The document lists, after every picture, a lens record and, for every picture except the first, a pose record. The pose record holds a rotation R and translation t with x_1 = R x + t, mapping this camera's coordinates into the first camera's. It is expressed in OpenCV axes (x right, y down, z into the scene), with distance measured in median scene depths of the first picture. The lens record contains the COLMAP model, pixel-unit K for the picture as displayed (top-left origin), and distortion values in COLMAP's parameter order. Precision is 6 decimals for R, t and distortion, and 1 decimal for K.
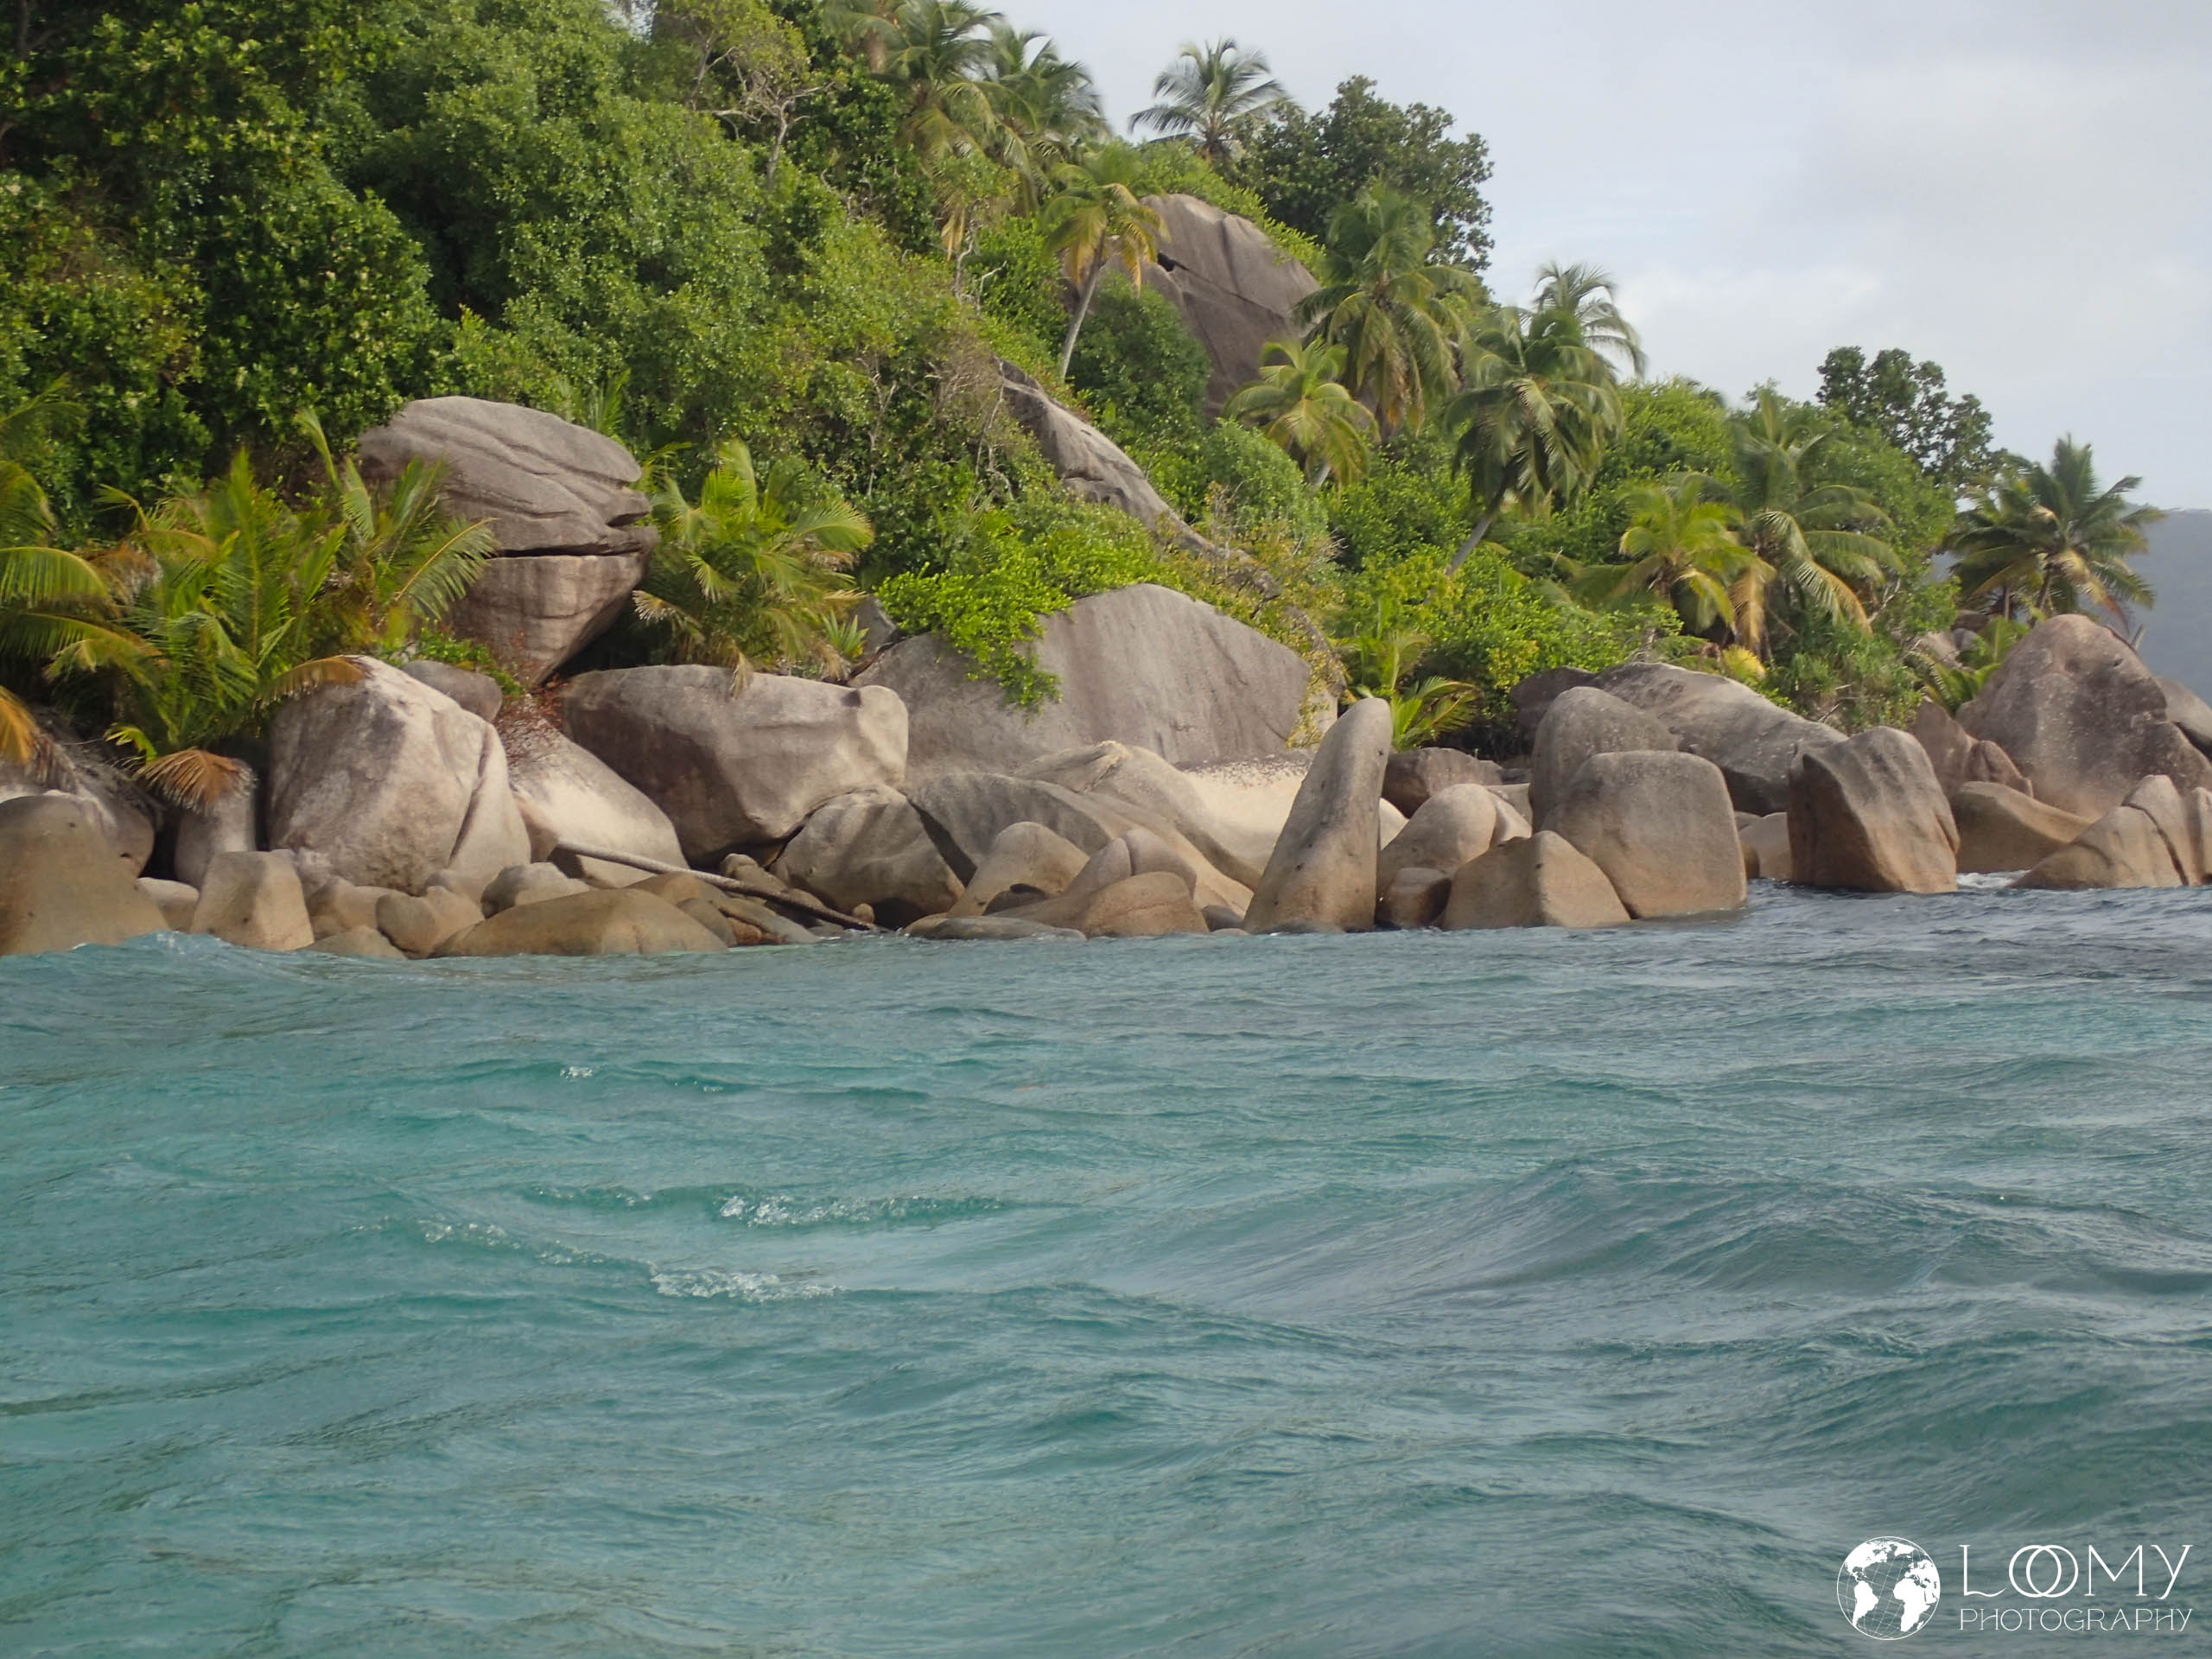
lens RADIAL K [[4791.4, 0, 1106.8], [0, 4791.4, 831.4], [0, 0, 1]] dist [-0.013361, 0.000000]
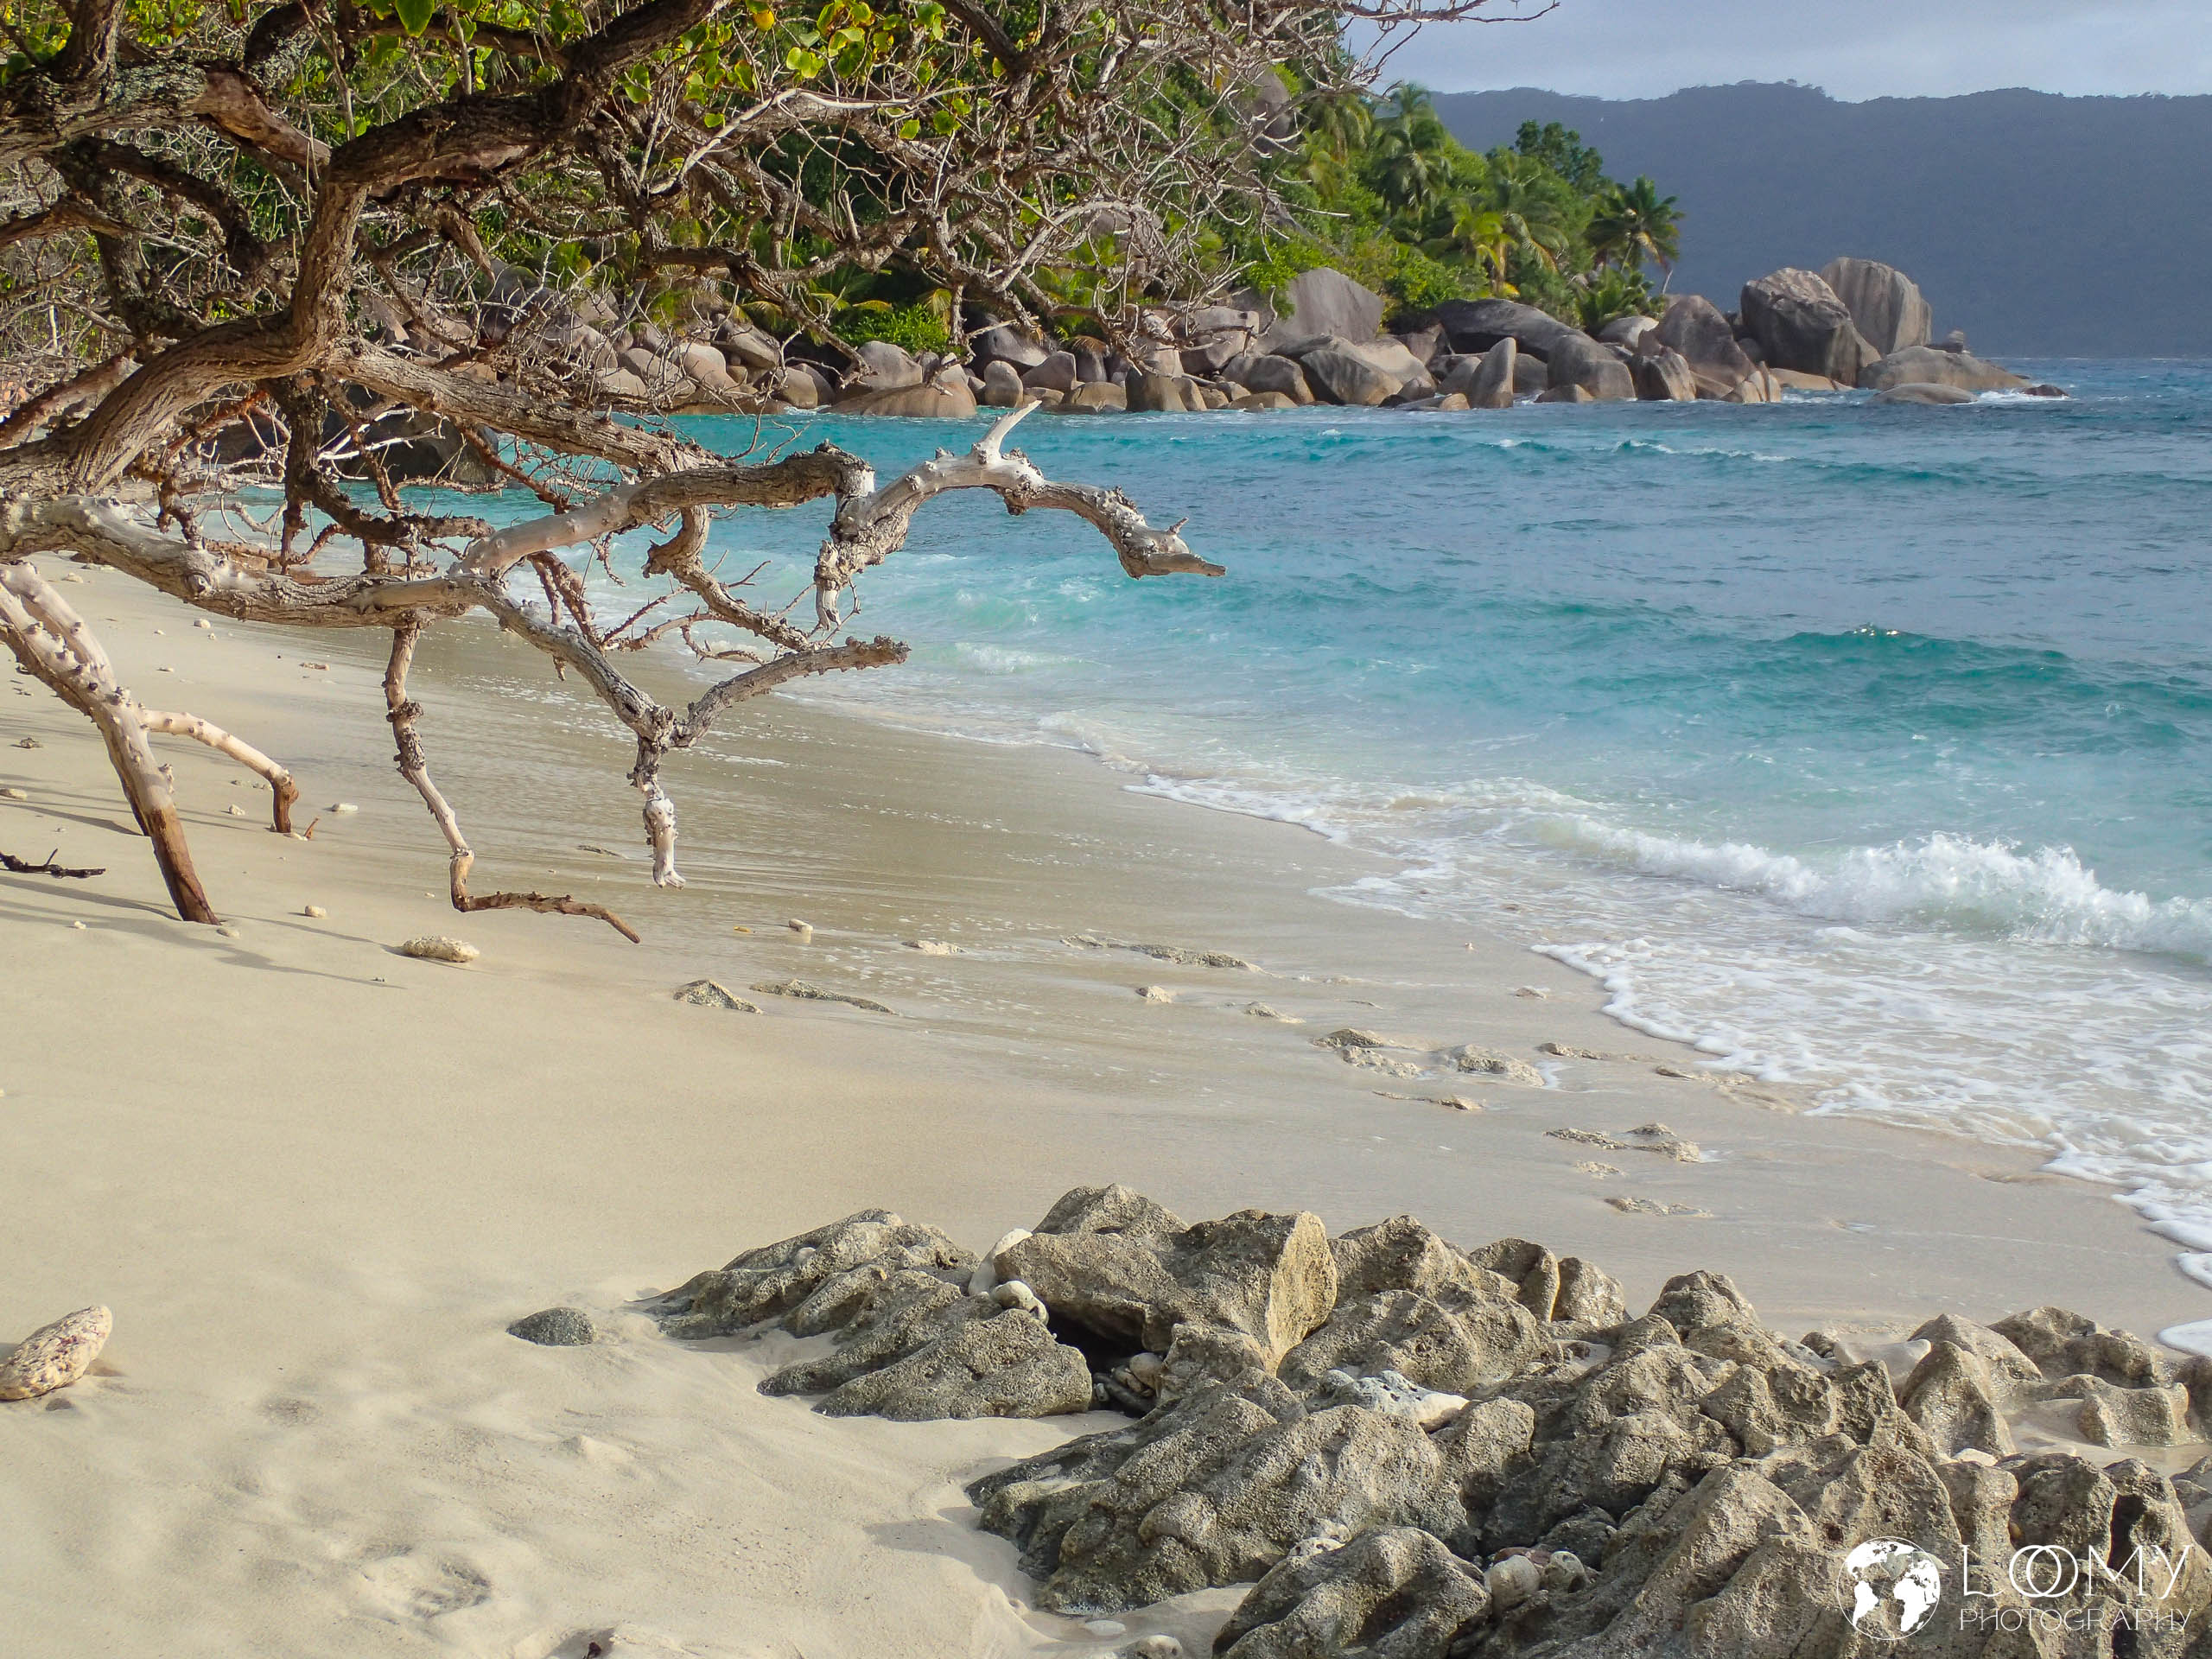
lens RADIAL K [[3676.5, 0, 1105.8], [0, 3676.5, 828.3], [0, 0, 1]] dist [0.006533, 0.000000]
pose [[0.994421, 0.019911, 0.103584, -0.204701], [-0.033951, 0.990181, 0.135609, -0.012579], [-0.099866, -0.138369, 0.985333, -0.626047]]
